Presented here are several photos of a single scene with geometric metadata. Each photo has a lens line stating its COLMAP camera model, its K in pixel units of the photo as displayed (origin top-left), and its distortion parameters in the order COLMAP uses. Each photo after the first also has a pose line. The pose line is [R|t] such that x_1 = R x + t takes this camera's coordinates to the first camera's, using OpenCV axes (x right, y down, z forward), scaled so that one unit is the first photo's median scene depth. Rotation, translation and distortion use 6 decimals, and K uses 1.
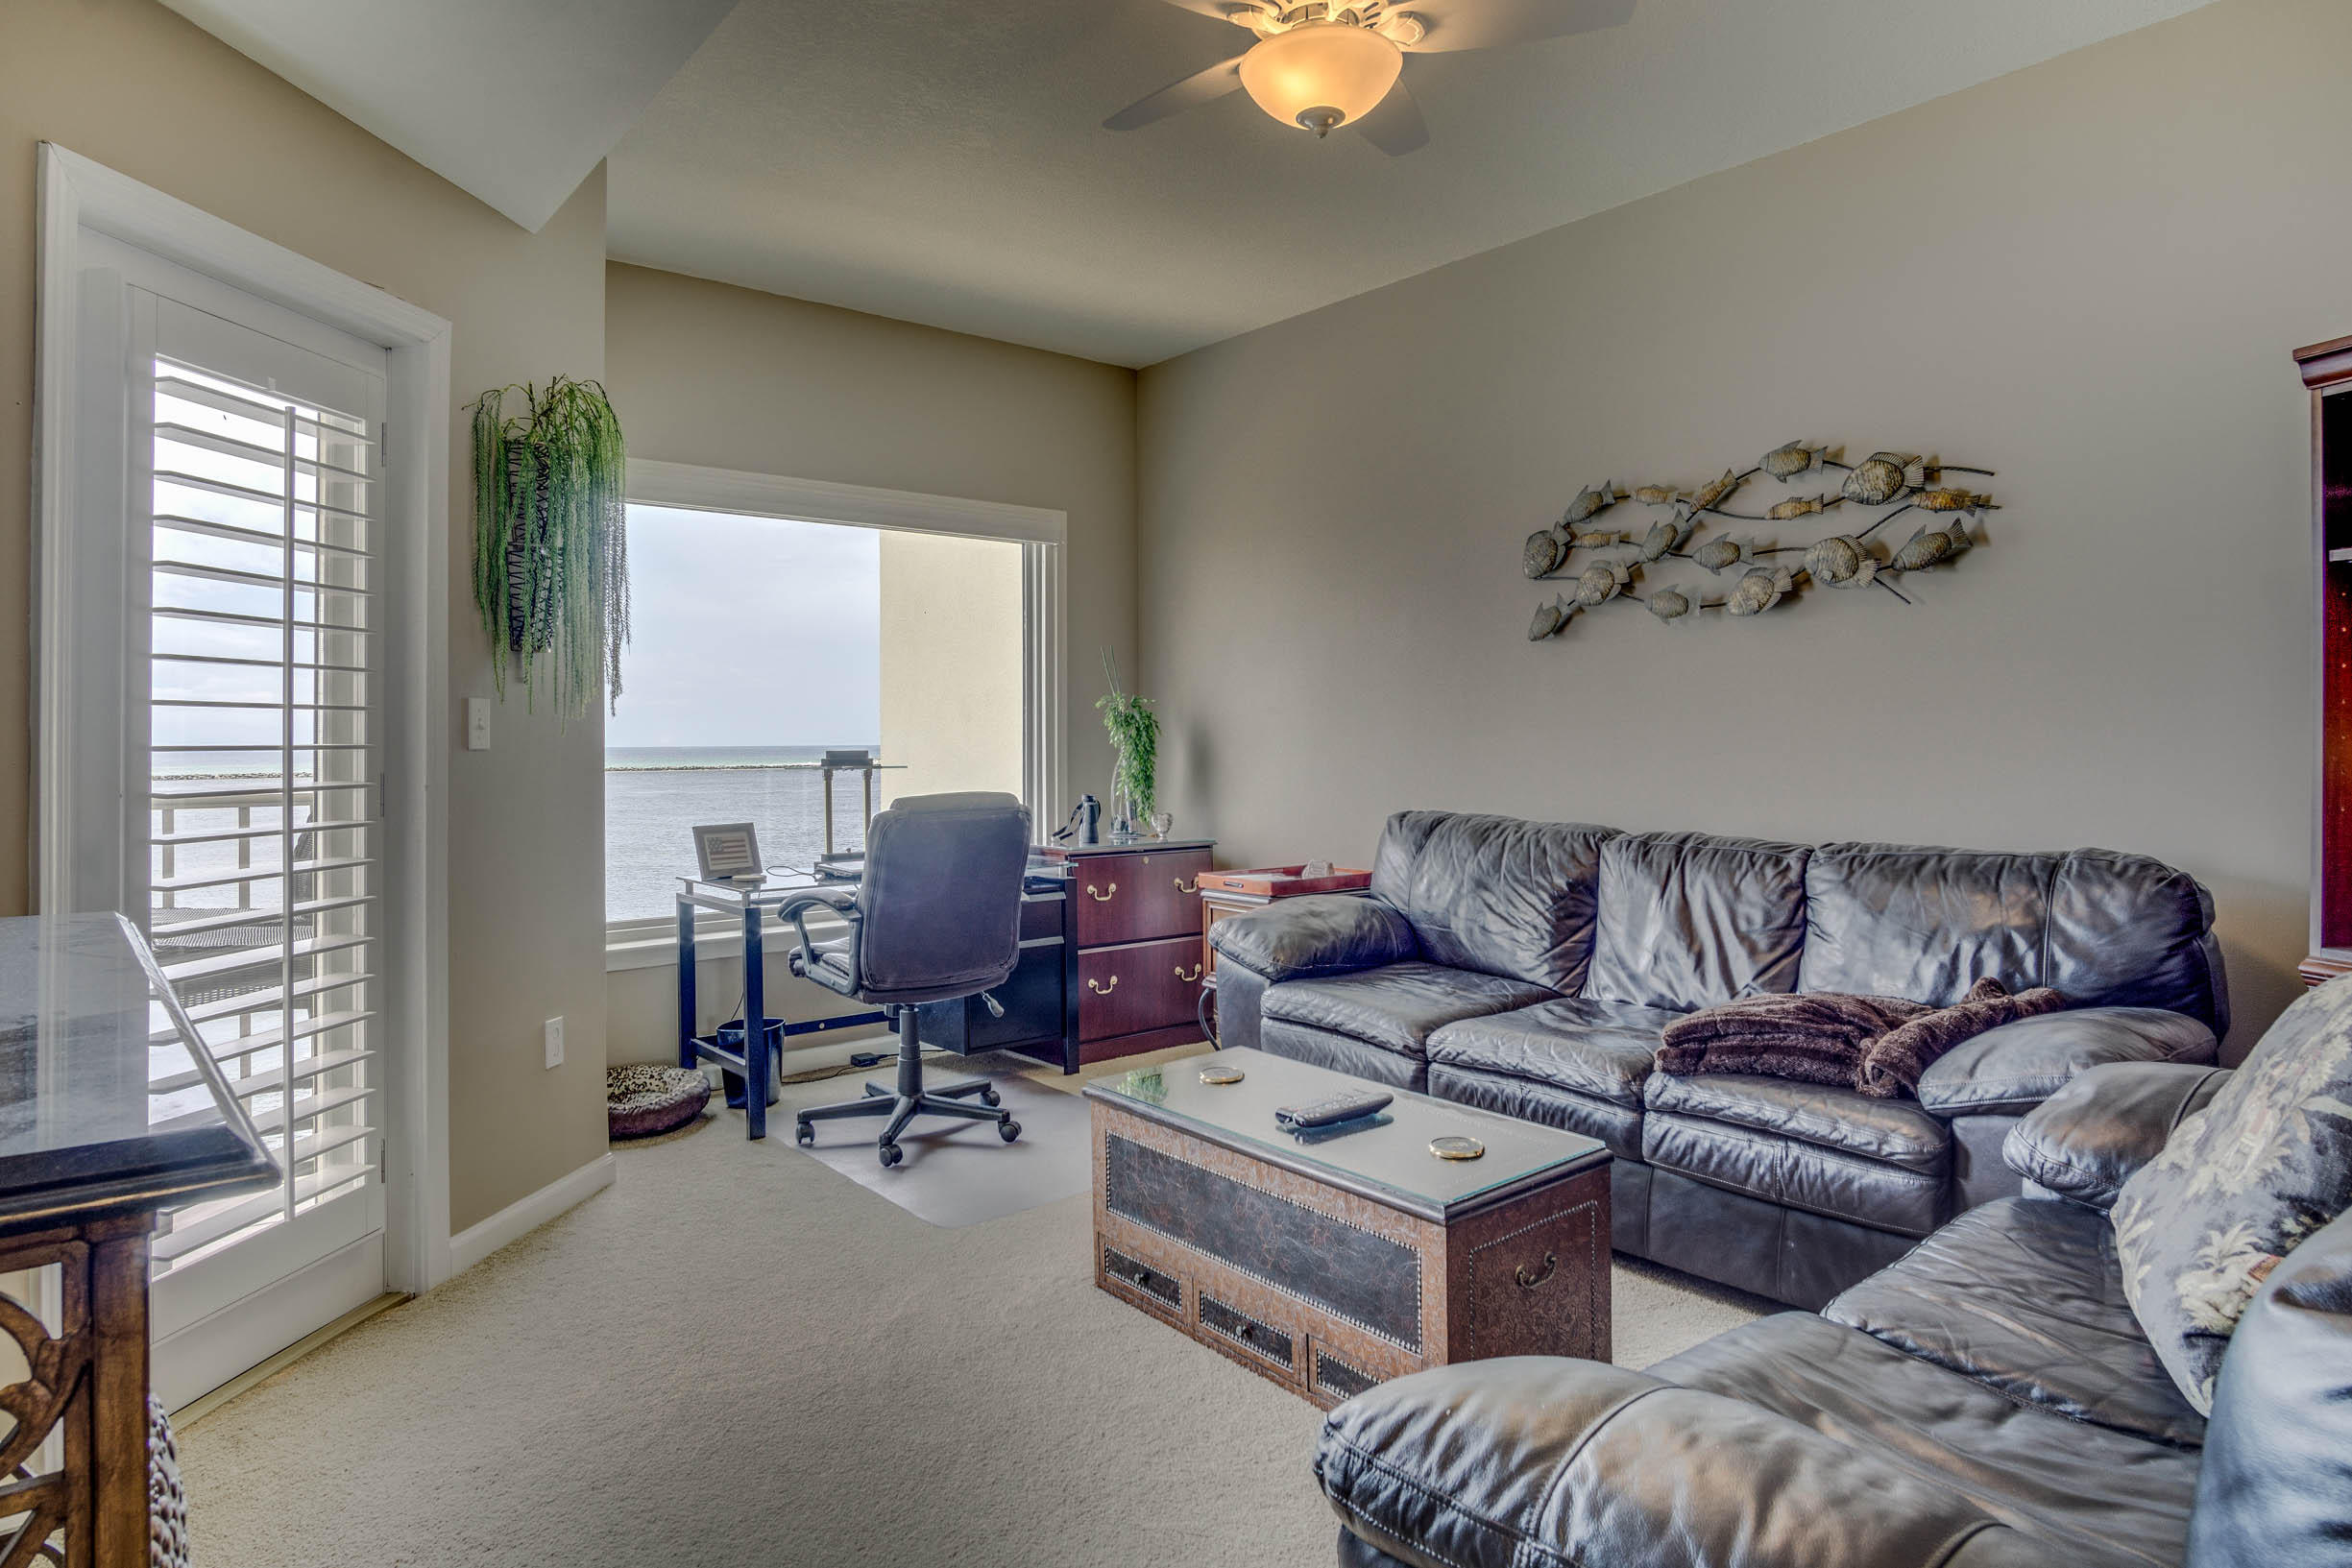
lens RADIAL K [[1283.2, 0, 1173.8], [0, 1283.2, 700.6], [0, 0, 1]] dist [0.001214, -0.000199]
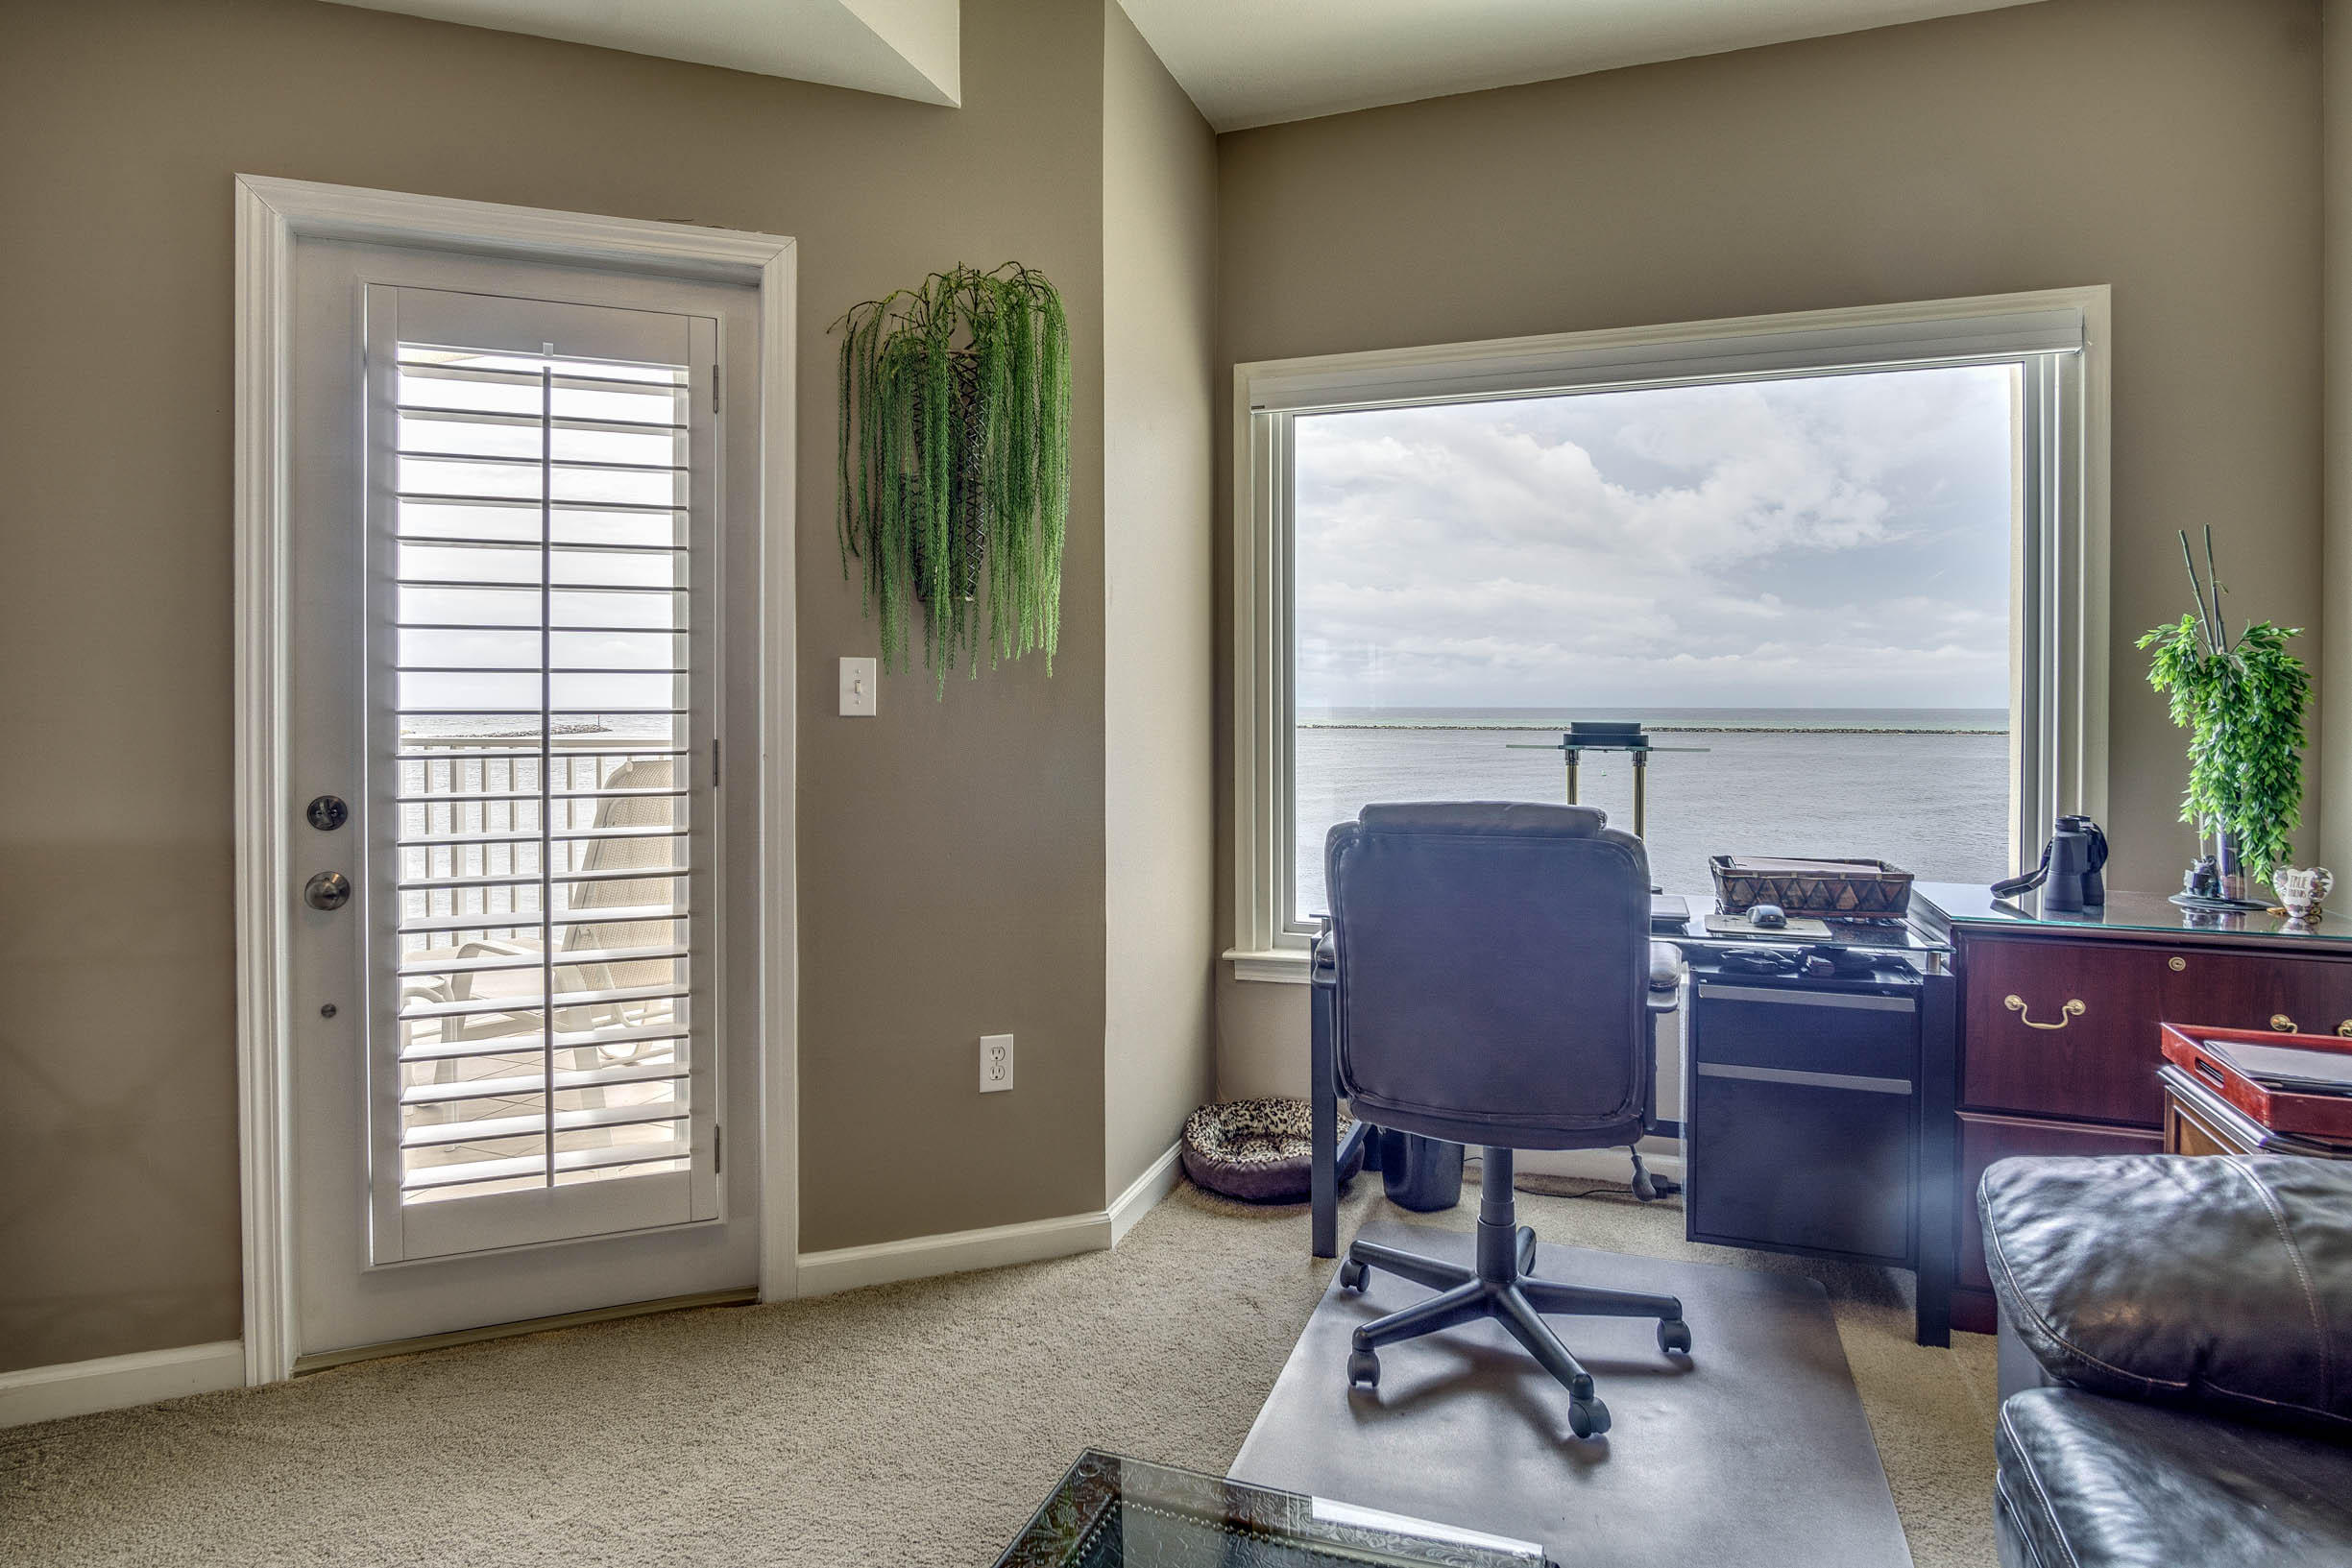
lens RADIAL K [[1283.2, 0, 1173.8], [0, 1283.2, 700.6], [0, 0, 1]] dist [0.001214, -0.000199]
pose [[0.516443, 0.008665, -0.856277, 0.368707], [0.021561, 0.999500, 0.023118, 0.013478], [0.856050, -0.030402, 0.515998, 0.825481]]
